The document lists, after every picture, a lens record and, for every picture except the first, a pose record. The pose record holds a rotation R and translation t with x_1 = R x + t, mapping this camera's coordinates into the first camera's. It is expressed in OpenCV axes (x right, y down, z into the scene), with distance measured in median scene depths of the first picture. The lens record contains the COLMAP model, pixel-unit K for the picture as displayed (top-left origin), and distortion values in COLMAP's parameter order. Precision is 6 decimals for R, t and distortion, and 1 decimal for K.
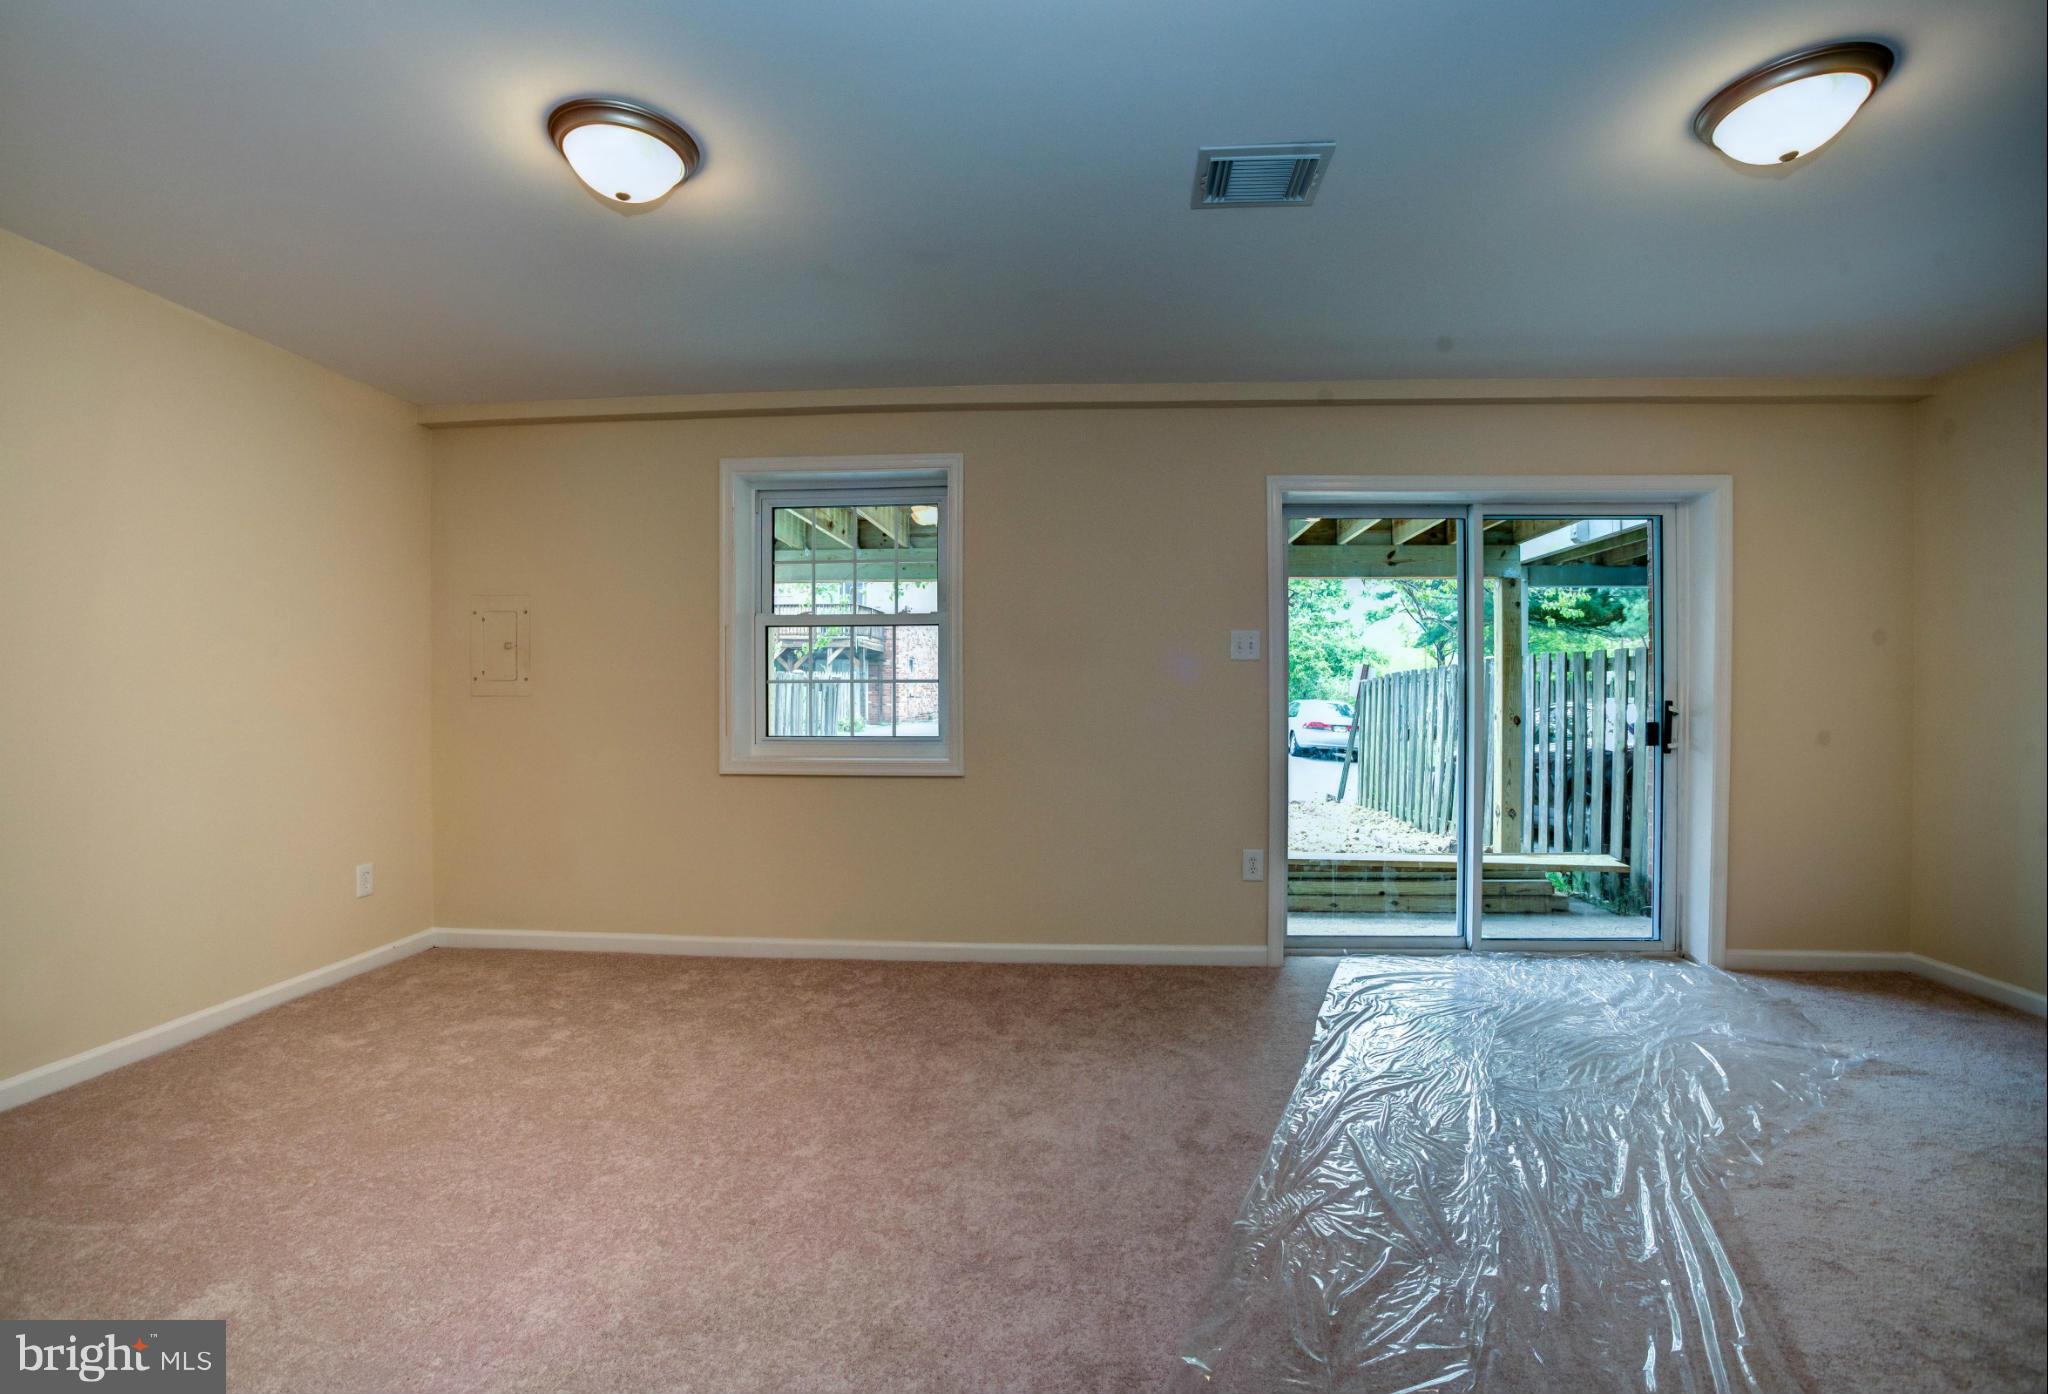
lens RADIAL K [[907.8, 0, 1024.0], [0, 907.8, 697.0], [0, 0, 1]] dist [-0.043975, 0.000049]
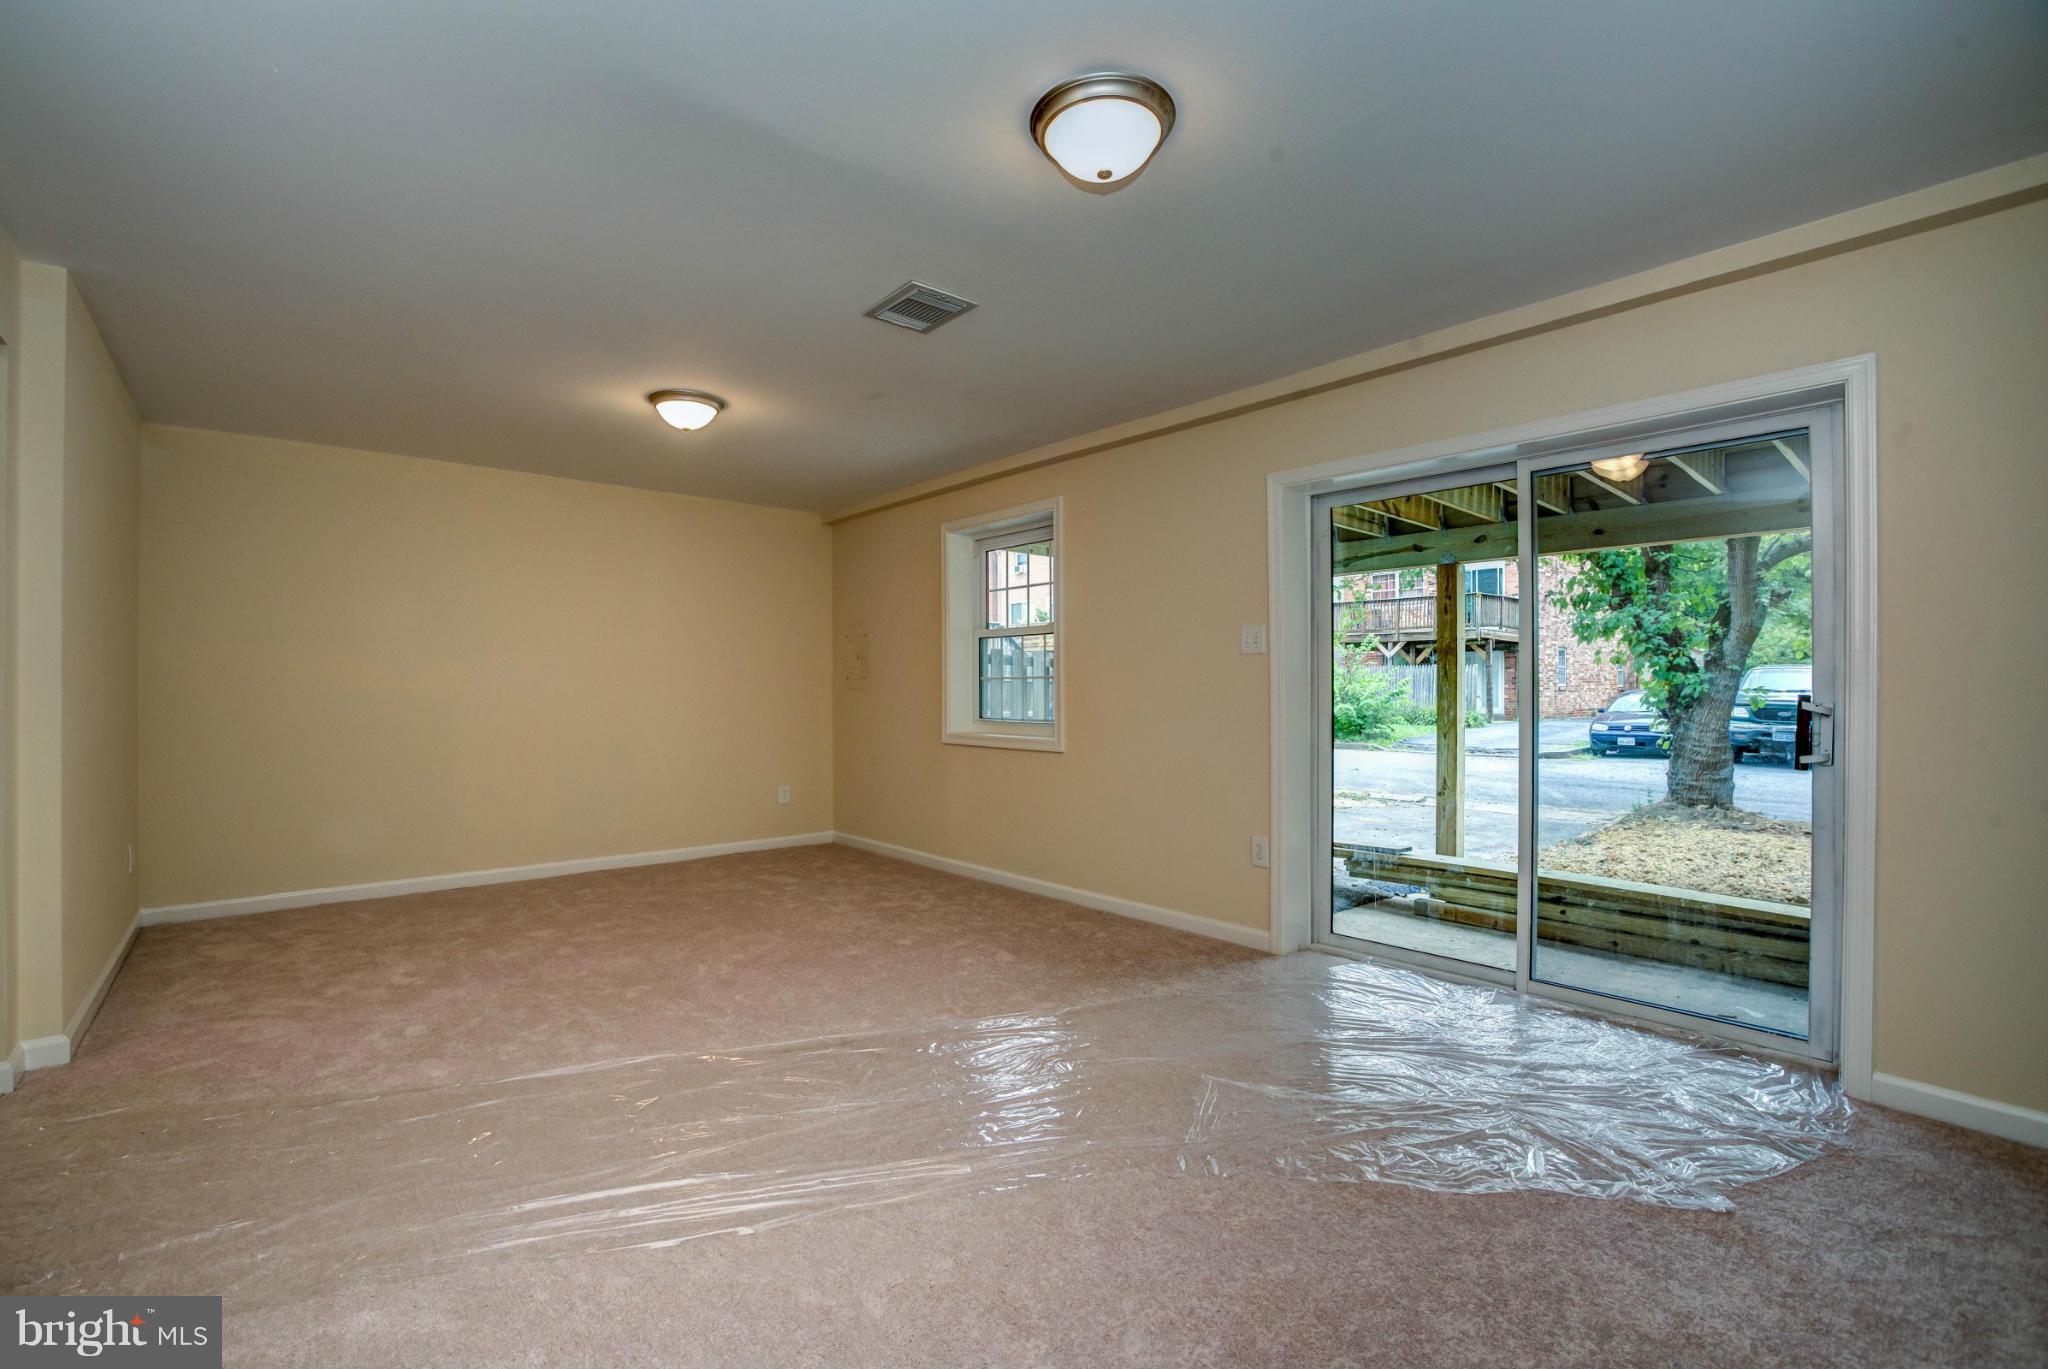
lens RADIAL K [[887.7, 0, 1024.0], [0, 887.7, 684.5], [0, 0, 1]] dist [-0.027057, 0.000256]
pose [[0.720476, -0.002131, -0.693477, 0.736924], [-0.002322, 0.999982, -0.005484, 0.000468], [0.693476, 0.005561, 0.720458, 0.074586]]
